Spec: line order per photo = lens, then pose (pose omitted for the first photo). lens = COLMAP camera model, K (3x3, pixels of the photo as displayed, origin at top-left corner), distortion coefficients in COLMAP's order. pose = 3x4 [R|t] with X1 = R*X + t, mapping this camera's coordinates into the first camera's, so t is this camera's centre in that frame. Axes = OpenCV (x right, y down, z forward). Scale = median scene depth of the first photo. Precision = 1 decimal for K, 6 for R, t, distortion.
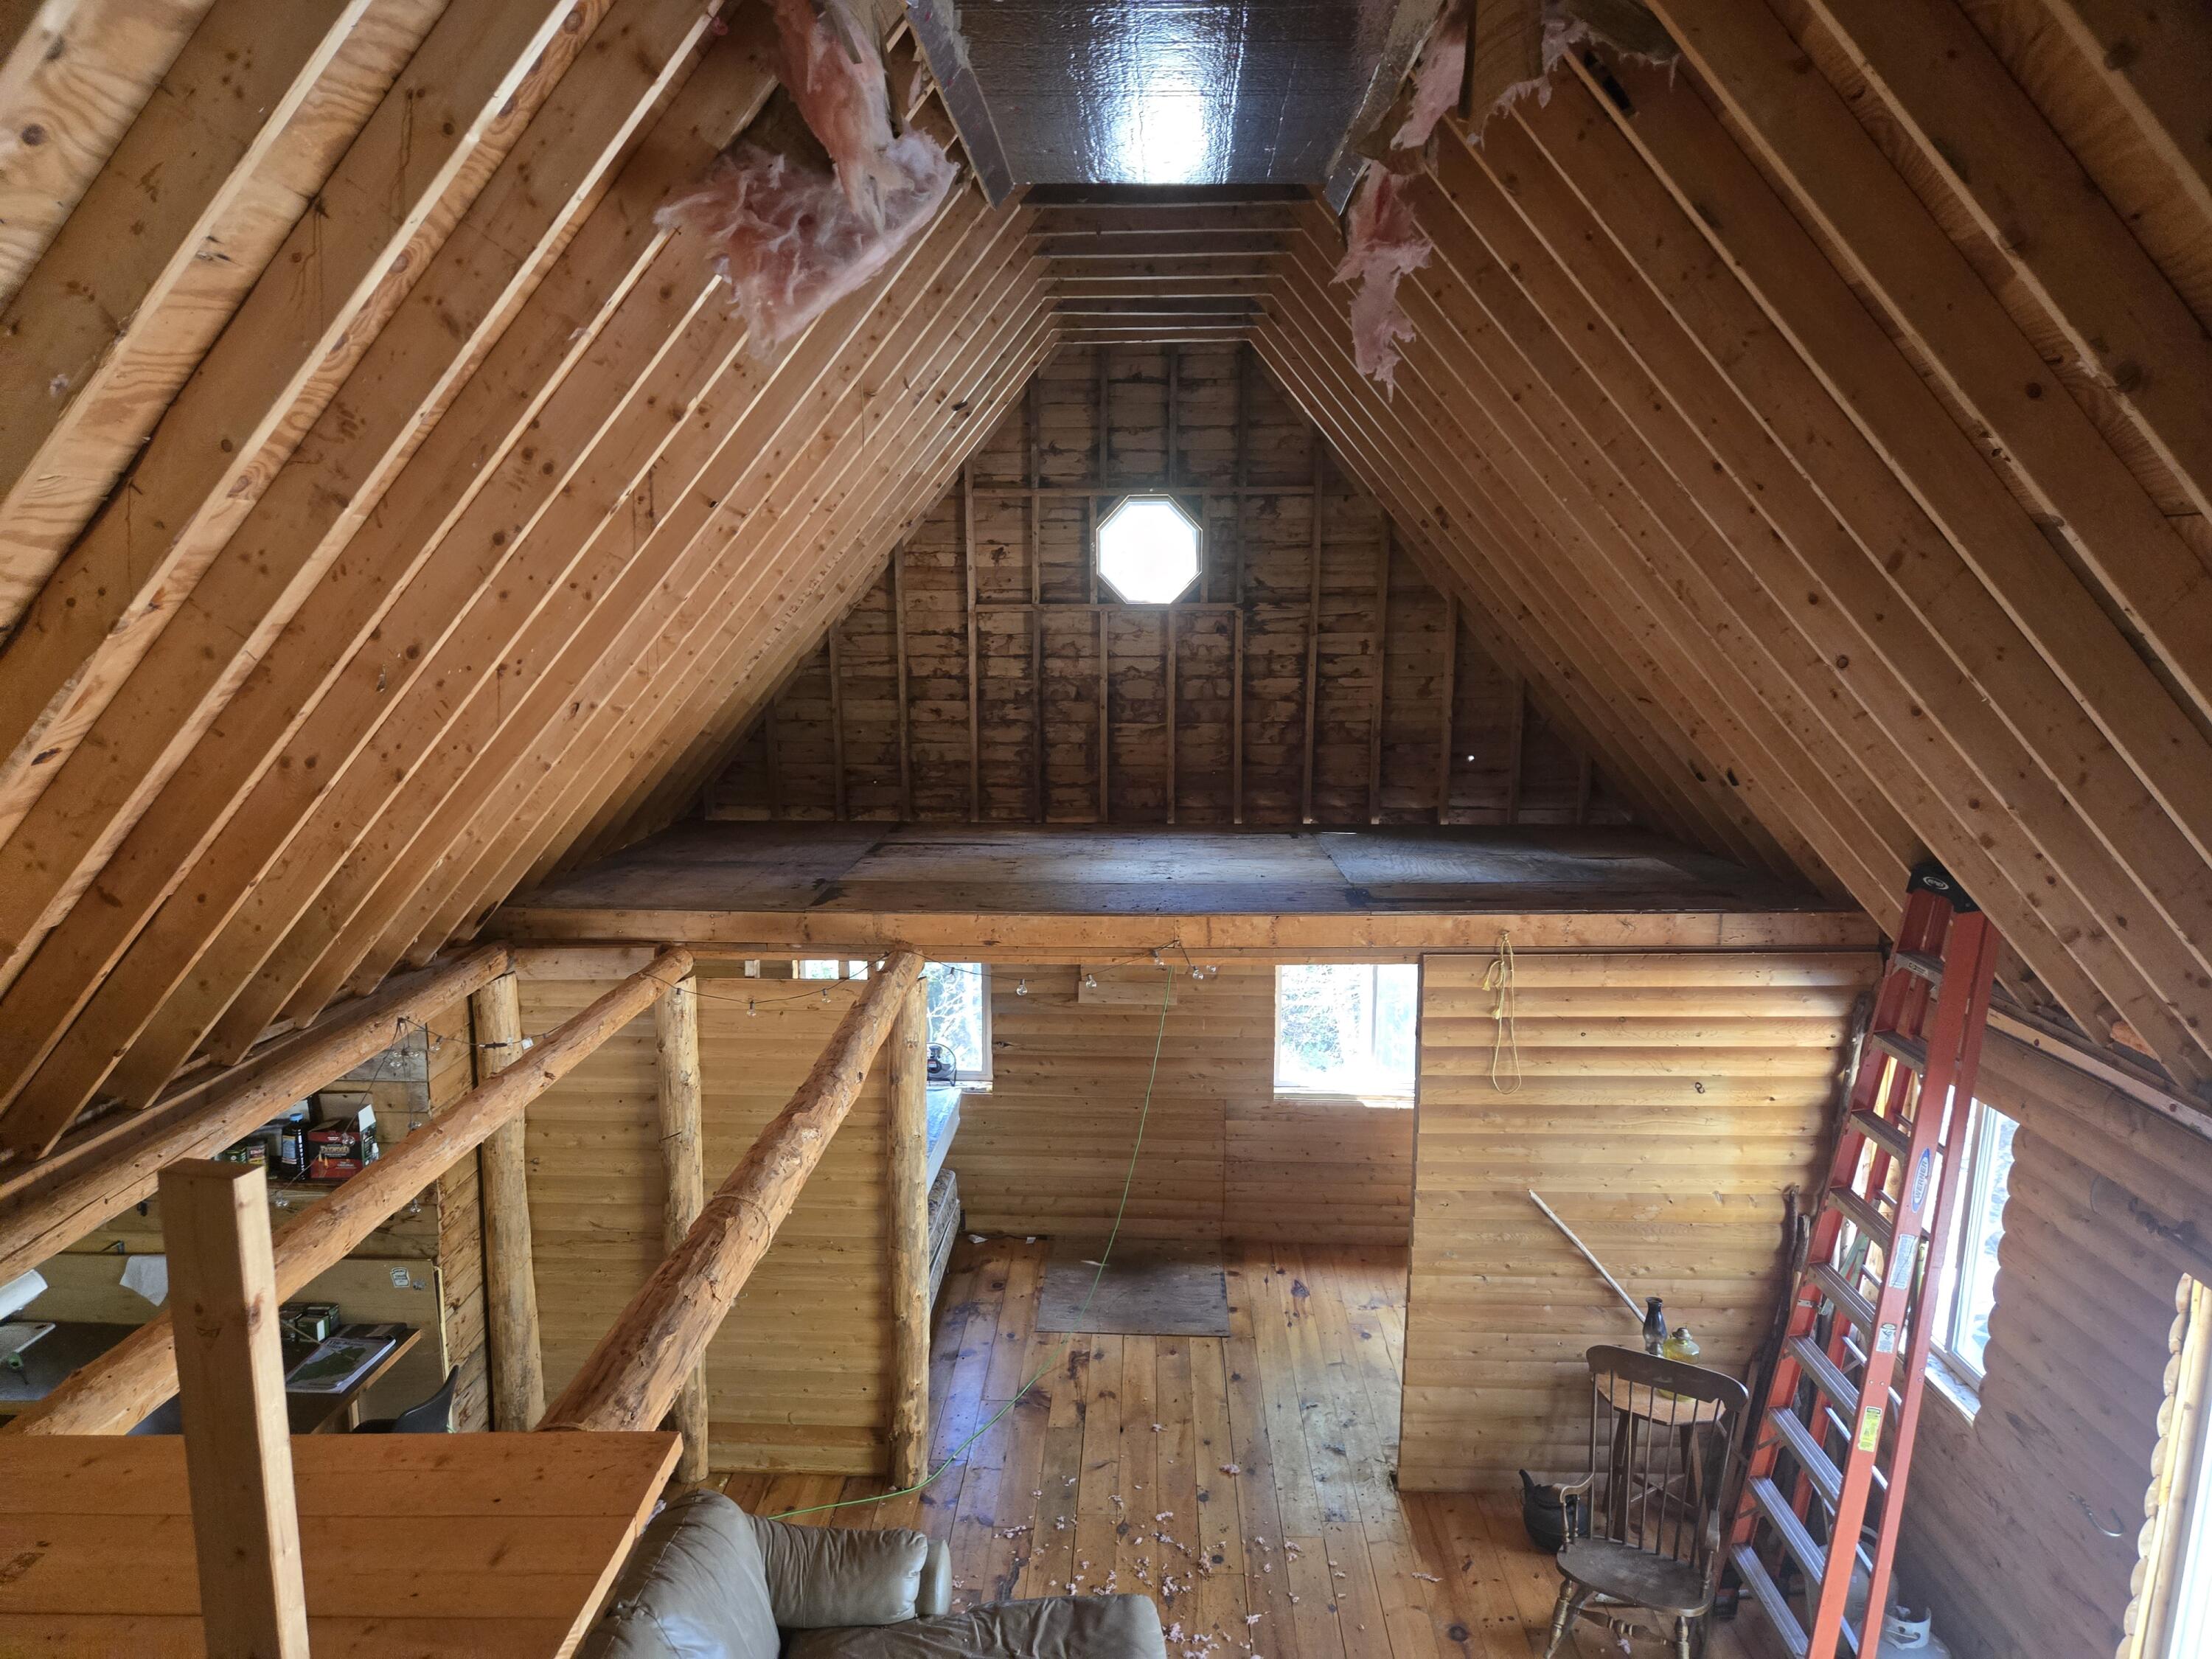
lens RADIAL K [[1475.5, 0, 1082.3], [0, 1475.5, 845.0], [0, 0, 1]] dist [0.074317, -0.063671]
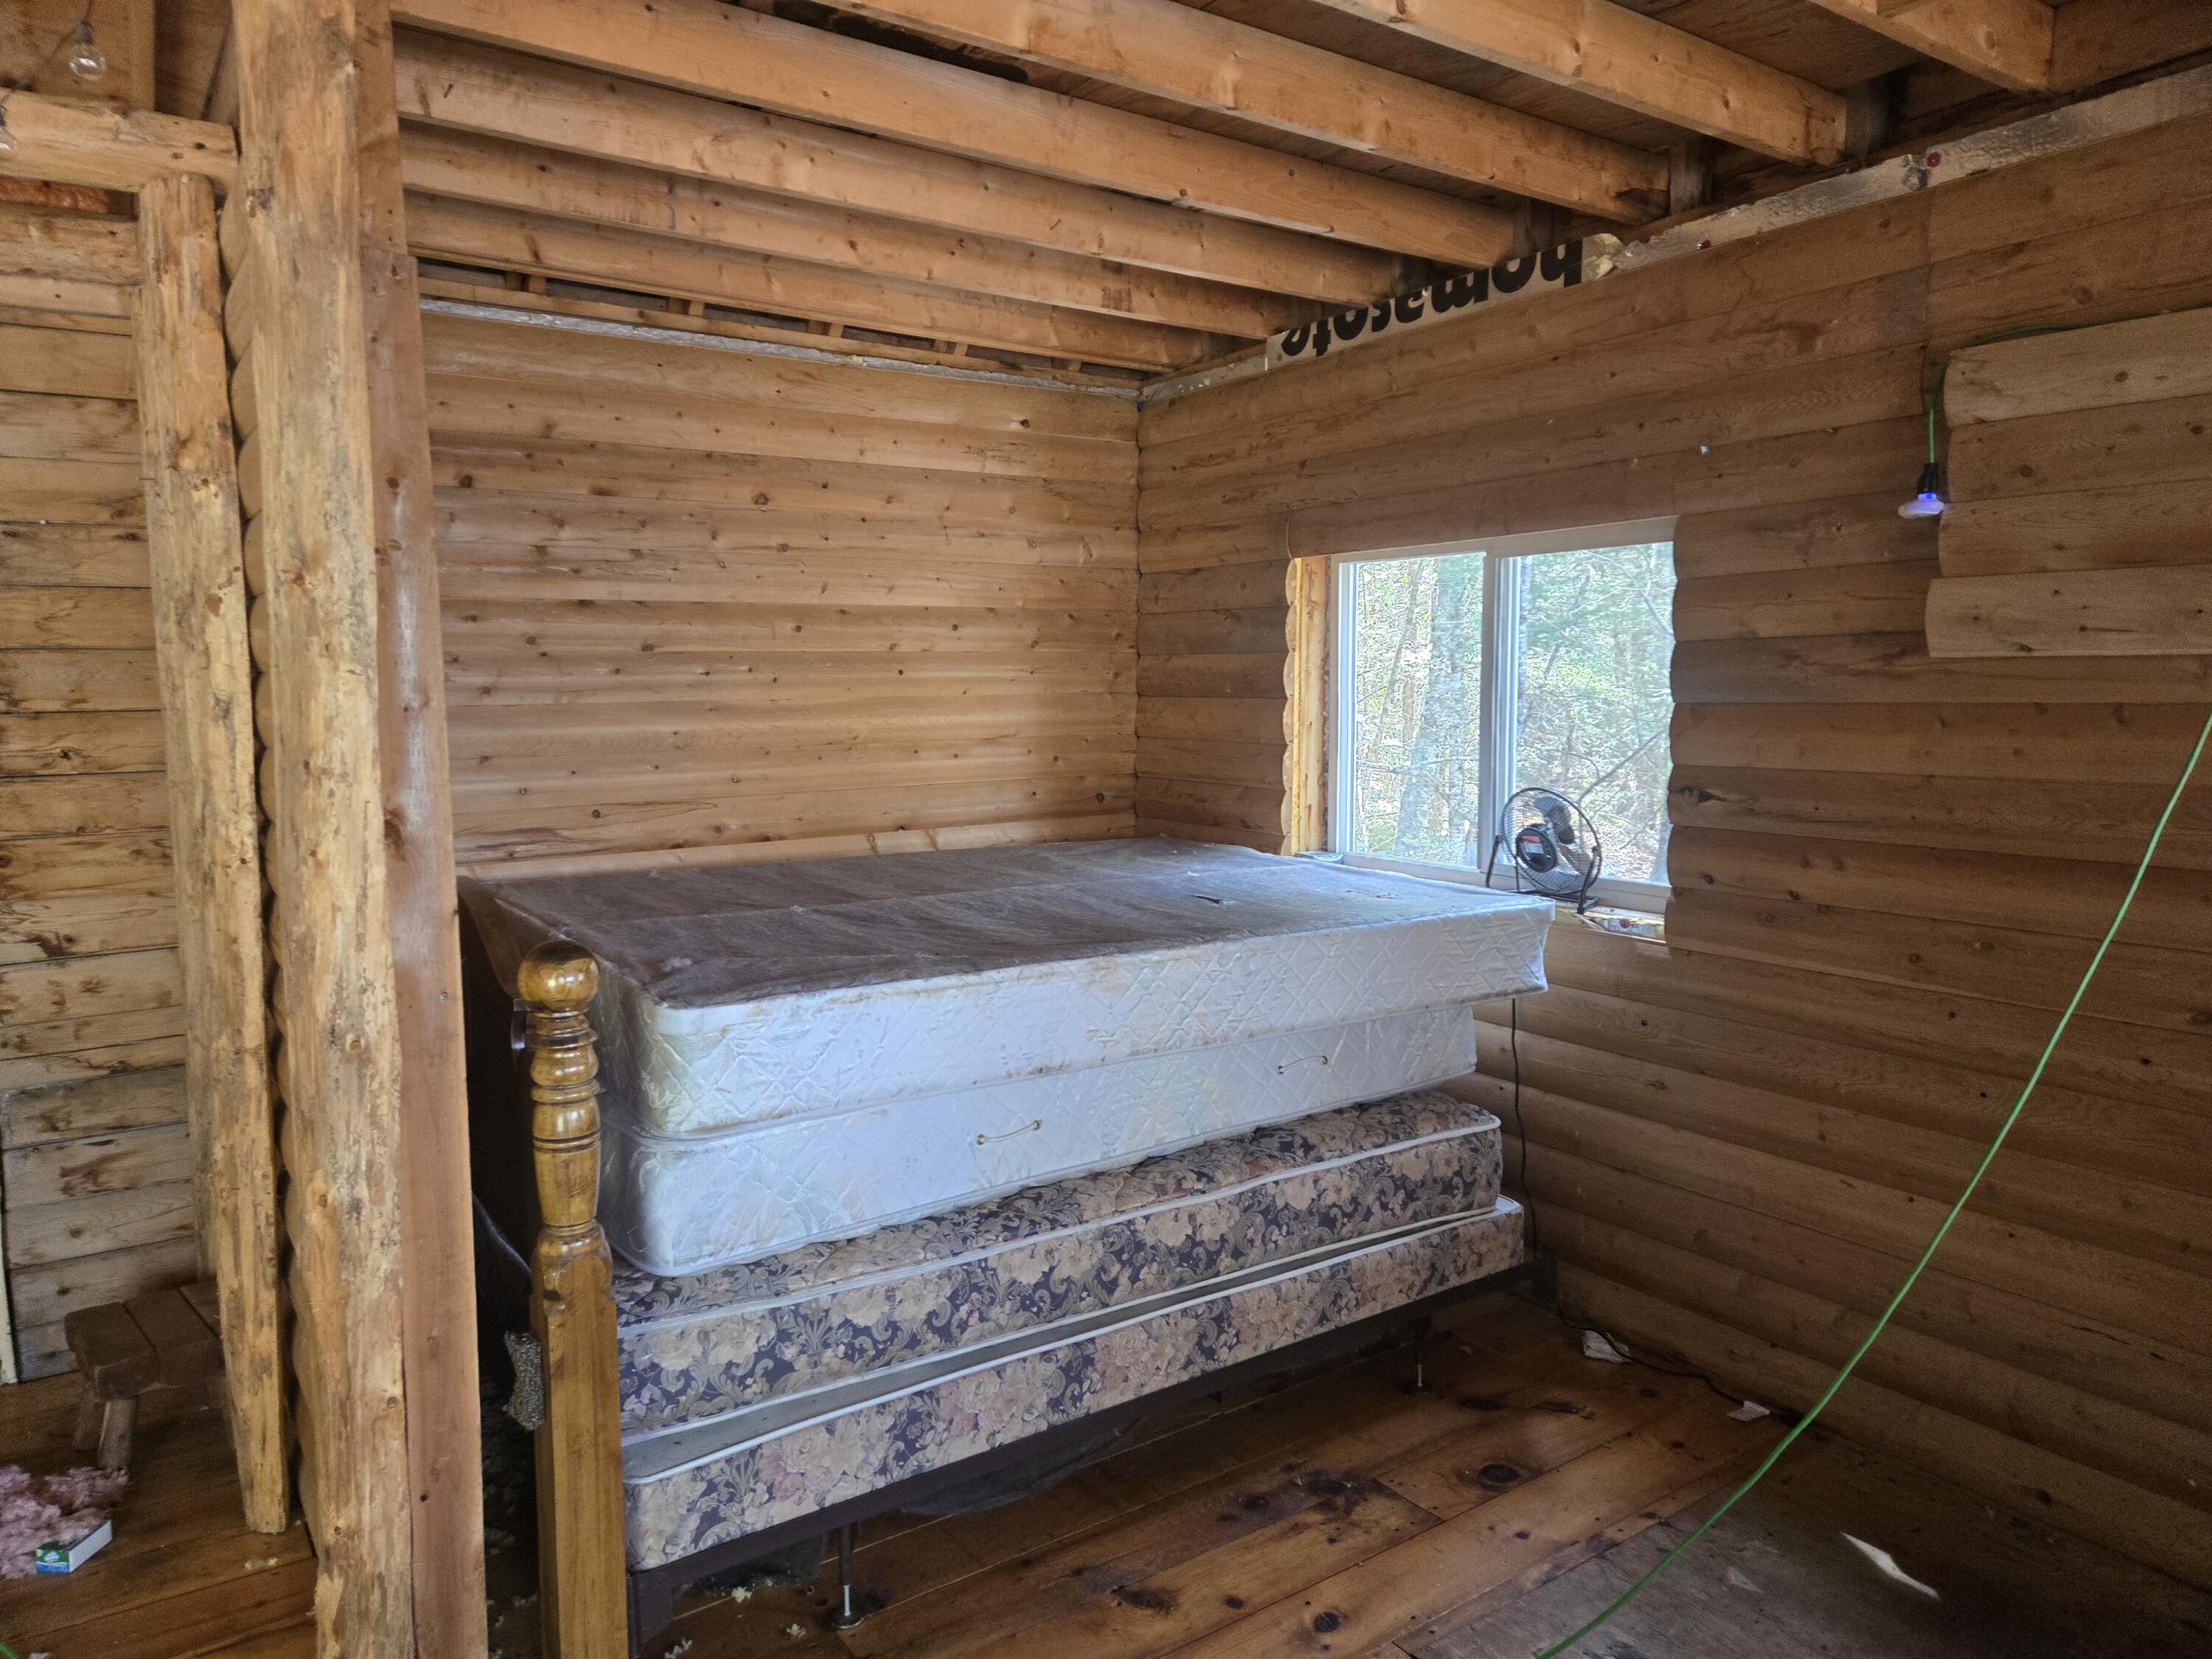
lens RADIAL K [[1475.5, 0, 1108.3], [0, 1475.5, 808.8], [0, 0, 1]] dist [0.074317, -0.063671]
pose [[0.595134, 0.061238, -0.801290, 0.201742], [-0.127853, 0.991608, -0.019176, 0.235876], [0.793391, 0.113859, 0.597969, 1.008942]]
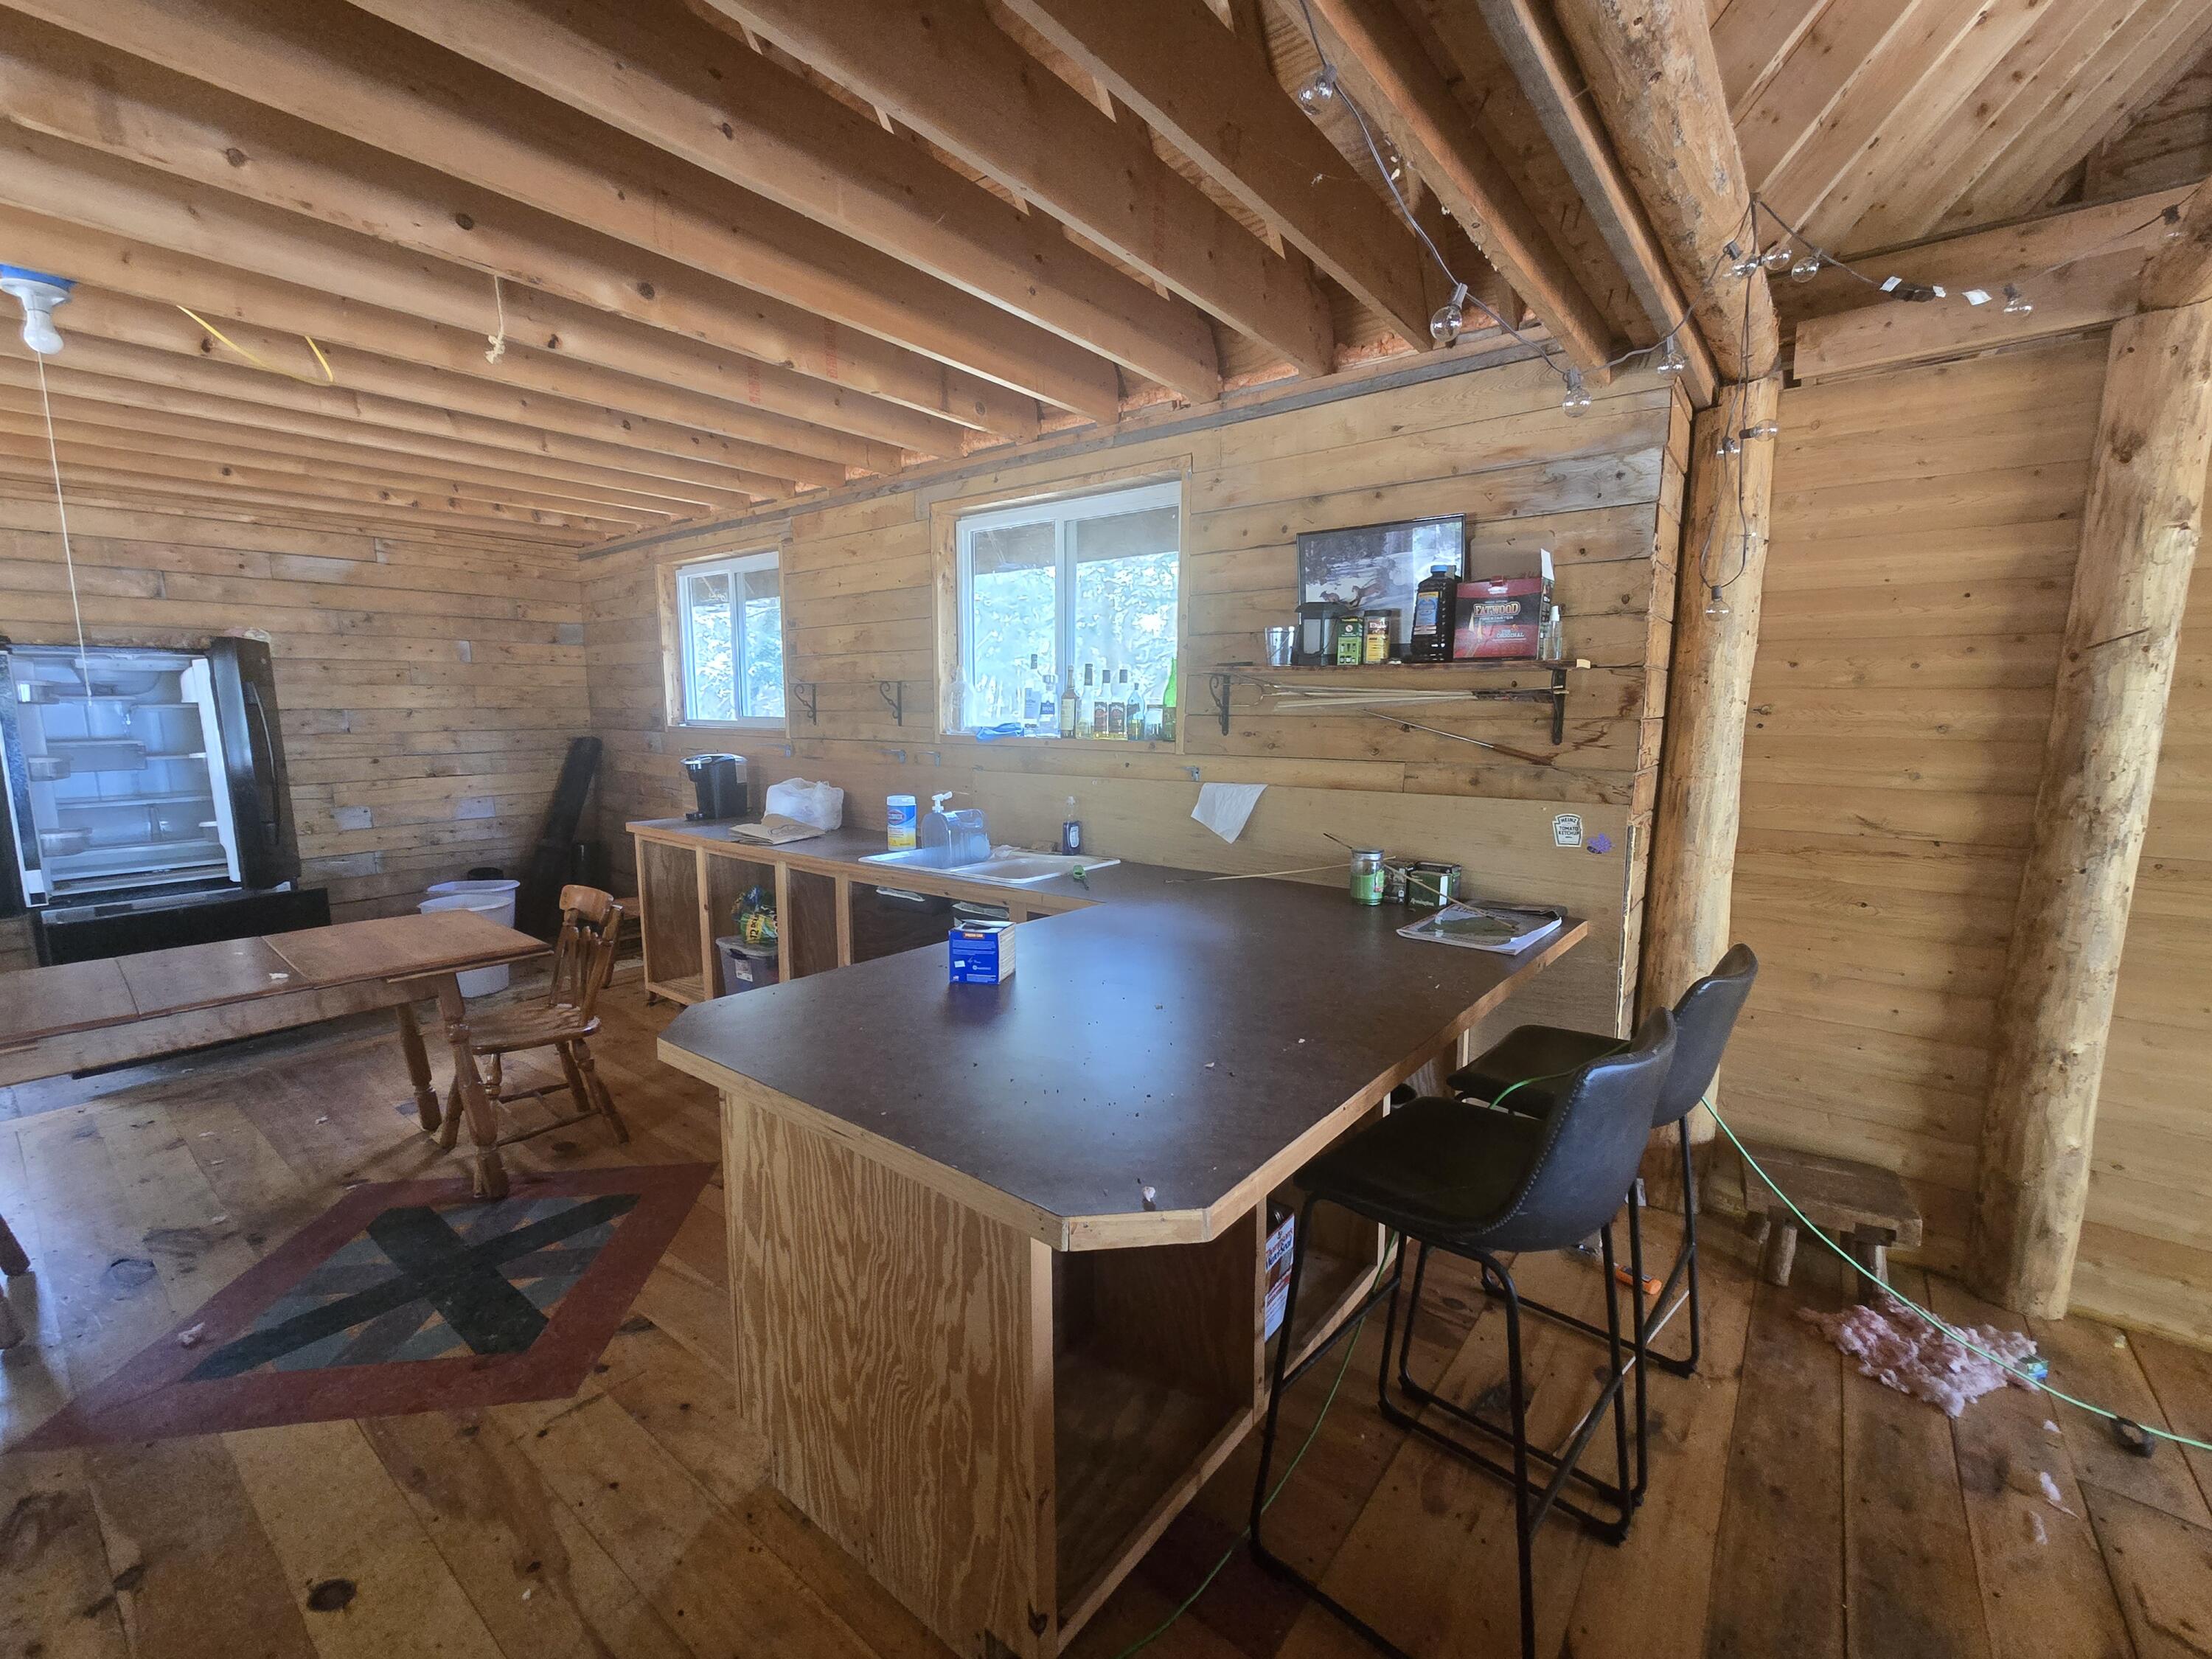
lens RADIAL K [[896.3, 0, 1136.5], [0, 896.3, 833.4], [0, 0, 1]] dist [-0.001410, 0.000649]
pose [[0.827574, 0.078562, -0.555832, -0.398492], [-0.102348, 0.994679, -0.011797, 0.316144], [0.551948, 0.066652, 0.831211, 0.588723]]
